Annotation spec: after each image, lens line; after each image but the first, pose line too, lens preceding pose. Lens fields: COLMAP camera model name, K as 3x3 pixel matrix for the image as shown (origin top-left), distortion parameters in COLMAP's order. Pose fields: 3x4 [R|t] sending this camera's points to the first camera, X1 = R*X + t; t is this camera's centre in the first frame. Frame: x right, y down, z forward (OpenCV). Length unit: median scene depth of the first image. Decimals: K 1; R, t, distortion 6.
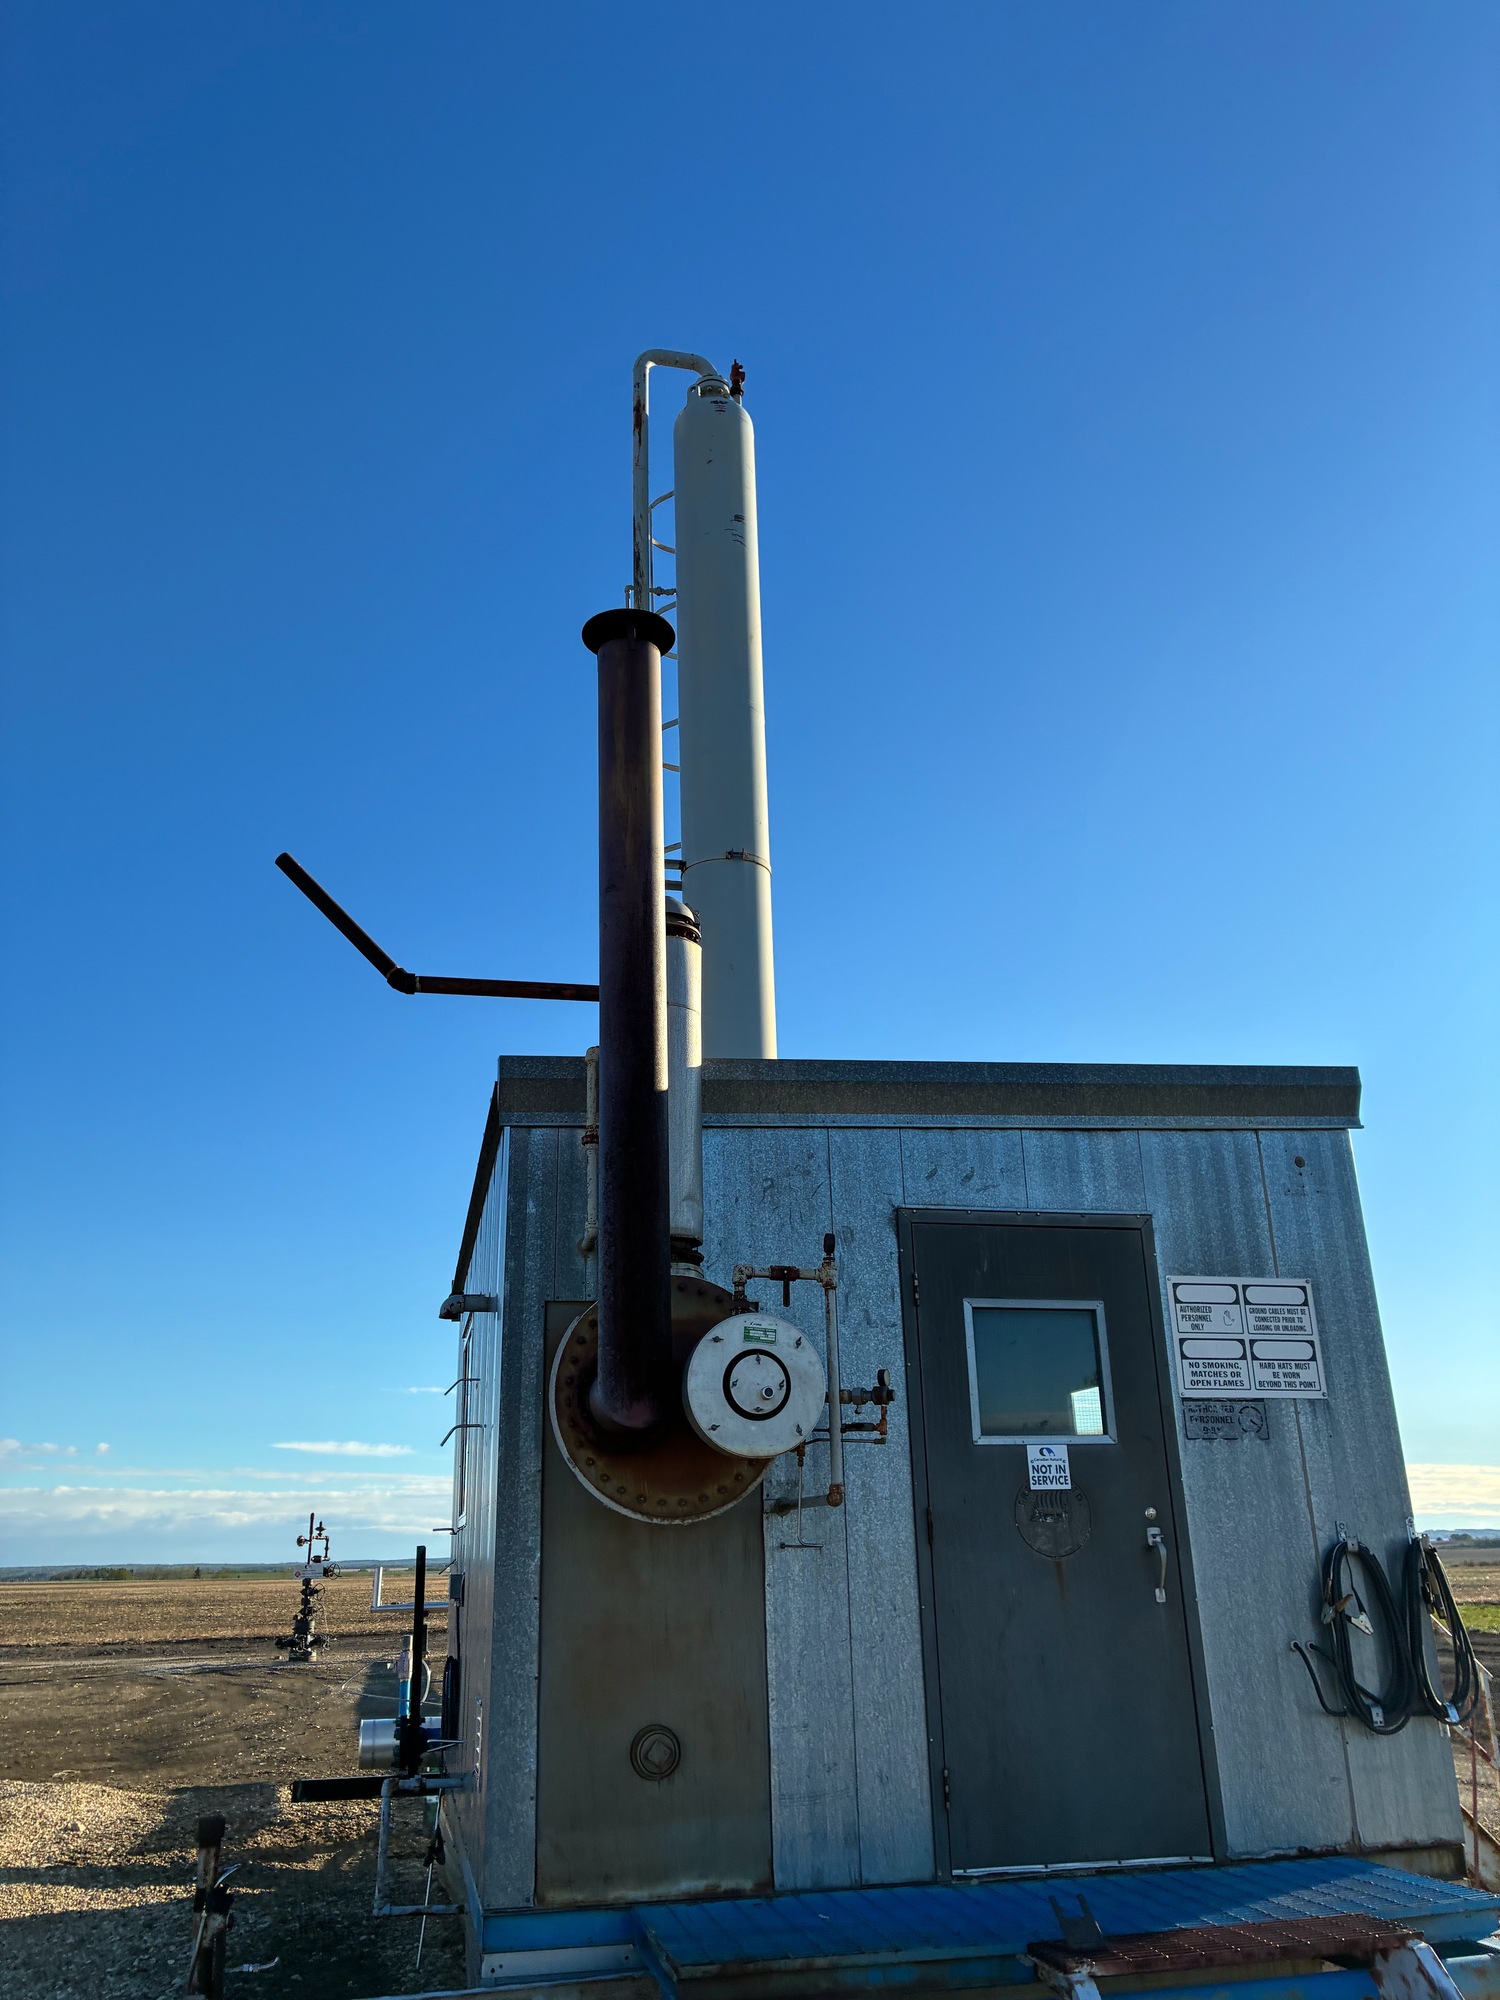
lens RADIAL K [[1524.7, 0, 742.9], [0, 1524.7, 1037.2], [0, 0, 1]] dist [0.054007, -0.068480]
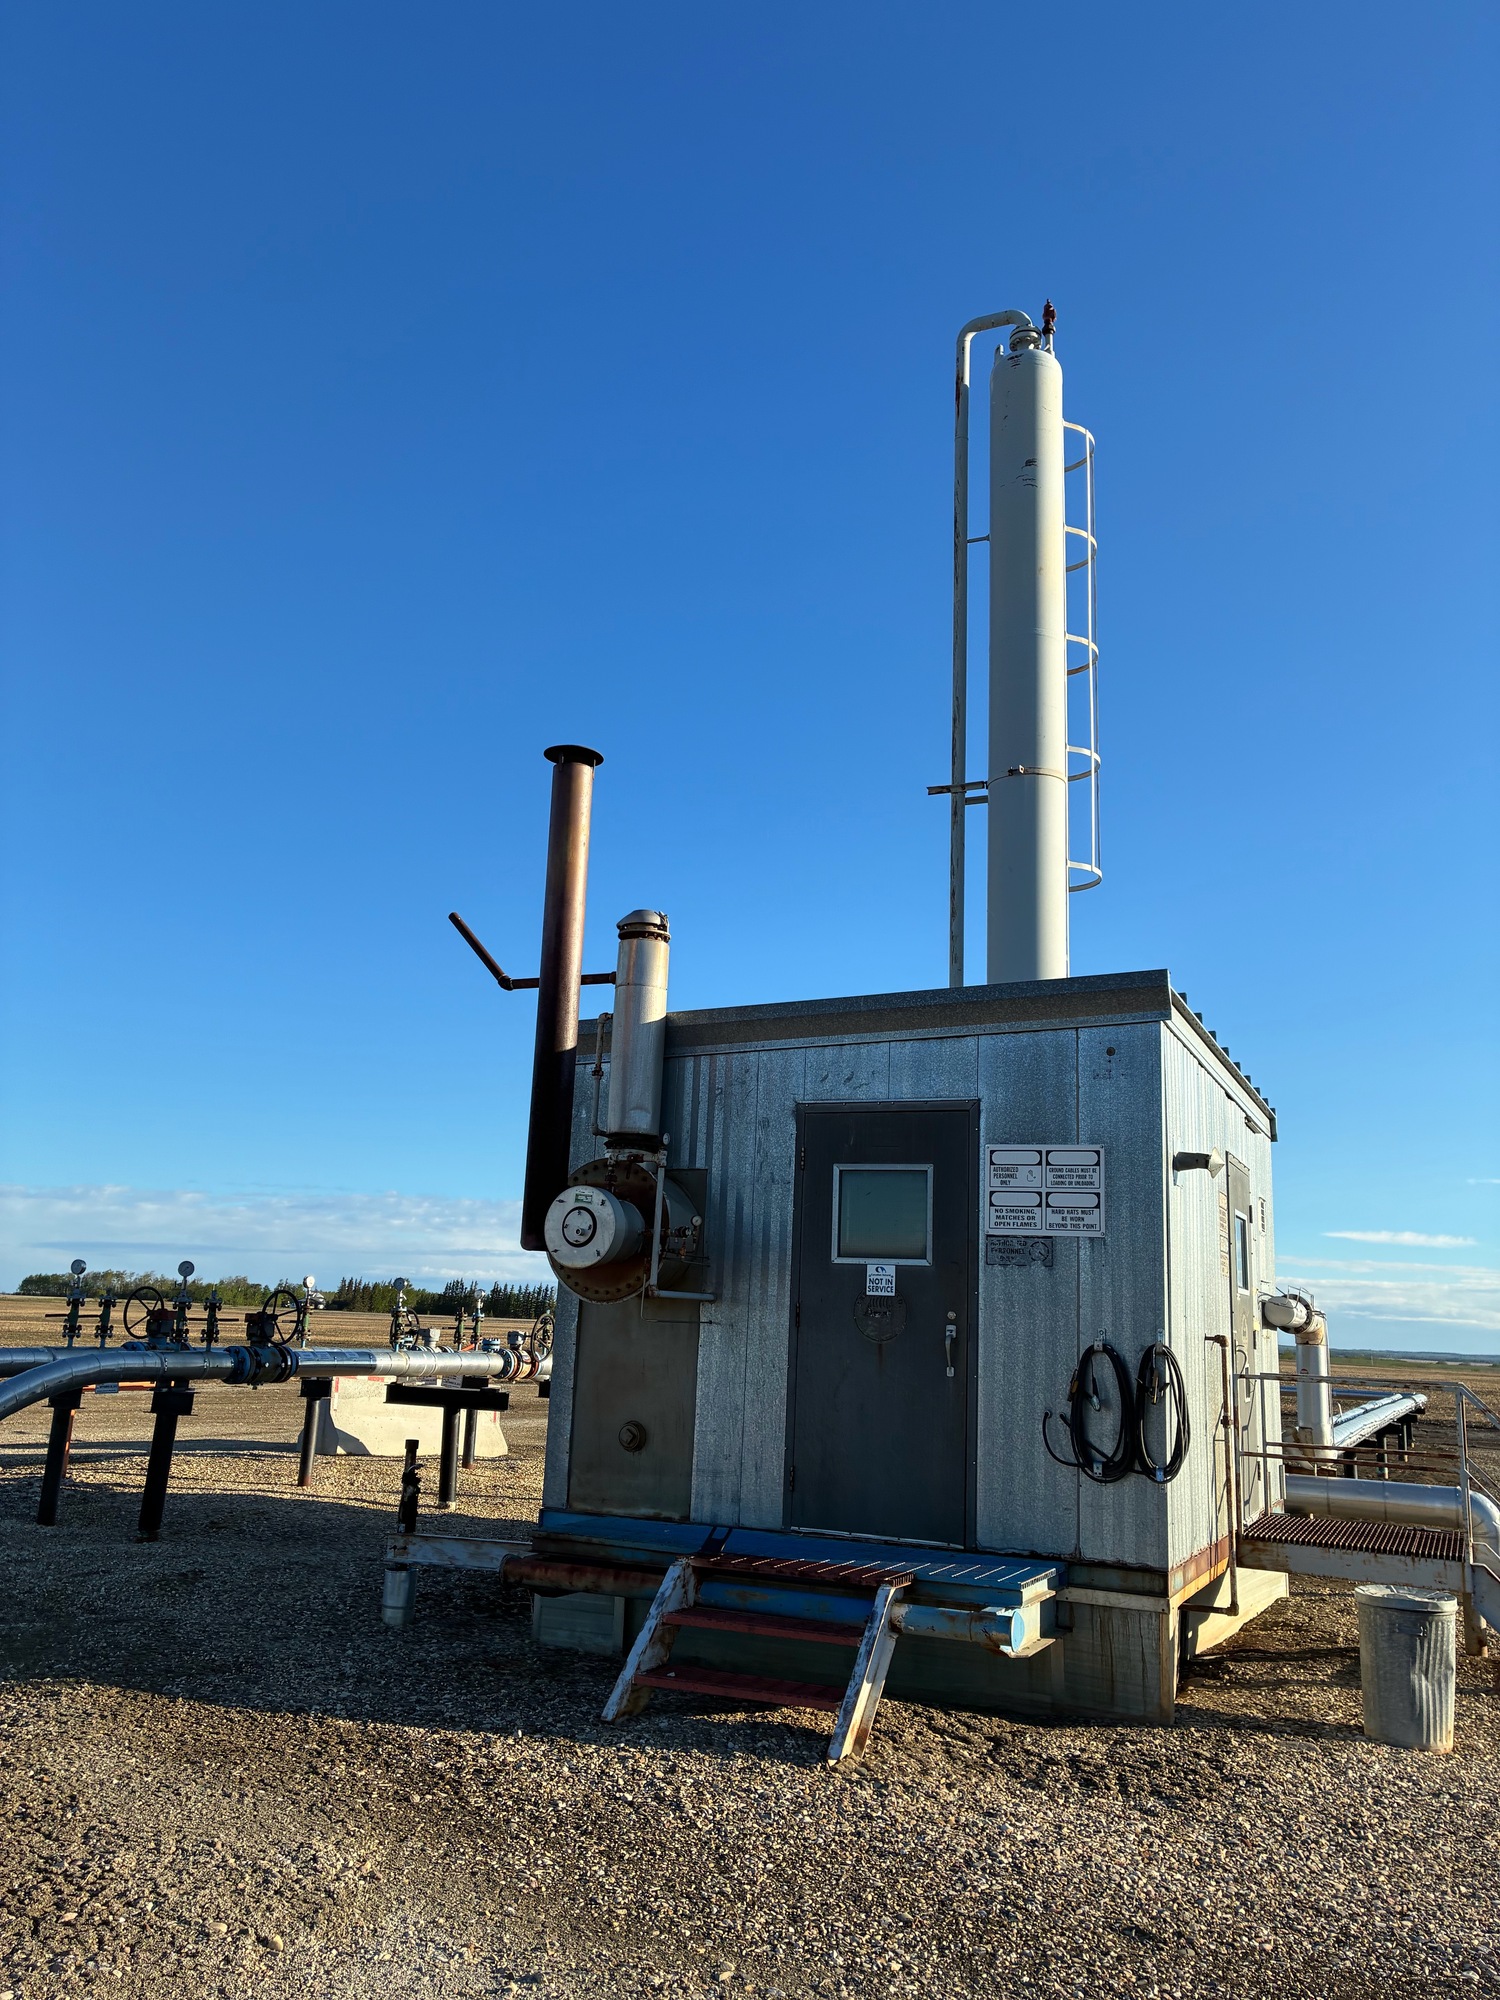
lens RADIAL K [[1524.7, 0, 762.2], [0, 1524.7, 1020.6], [0, 0, 1]] dist [0.054007, -0.068480]
pose [[0.806735, -0.060985, -0.587758, 0.955429], [0.132221, 0.988070, 0.078961, -0.088006], [0.575931, -0.141414, 0.805174, -0.184766]]
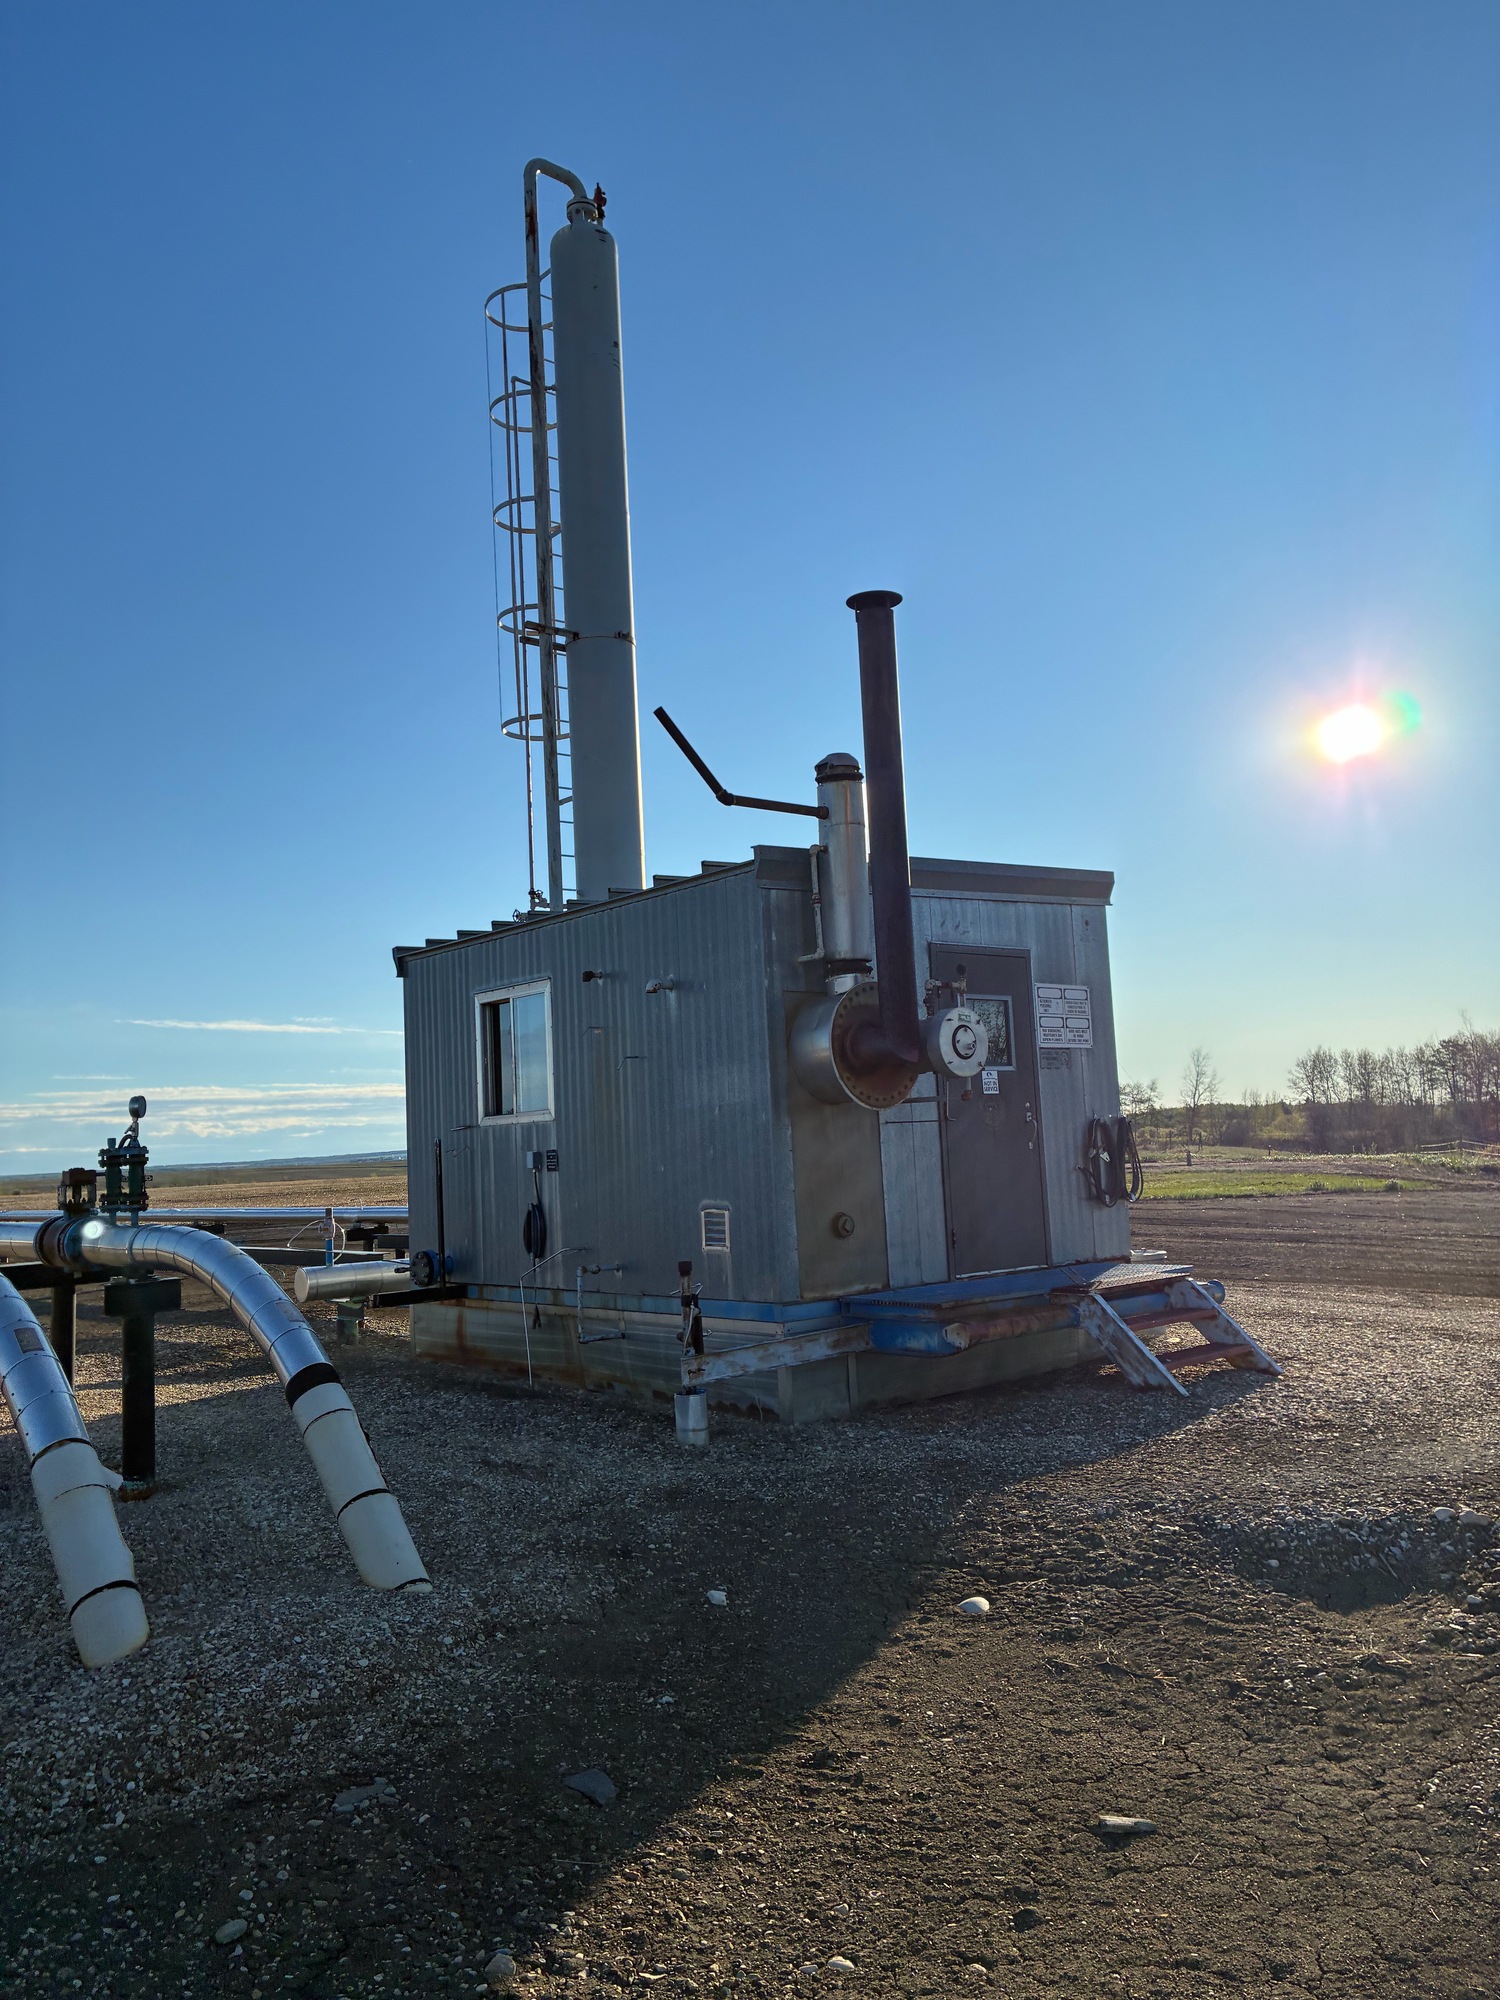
lens RADIAL K [[1524.7, 0, 765.8], [0, 1524.7, 997.9], [0, 0, 1]] dist [0.054007, -0.068480]
pose [[0.878916, 0.026809, 0.476222, -0.931351], [-0.127259, 0.975408, 0.179958, -0.123447], [-0.459686, -0.218772, 0.860713, -0.464532]]
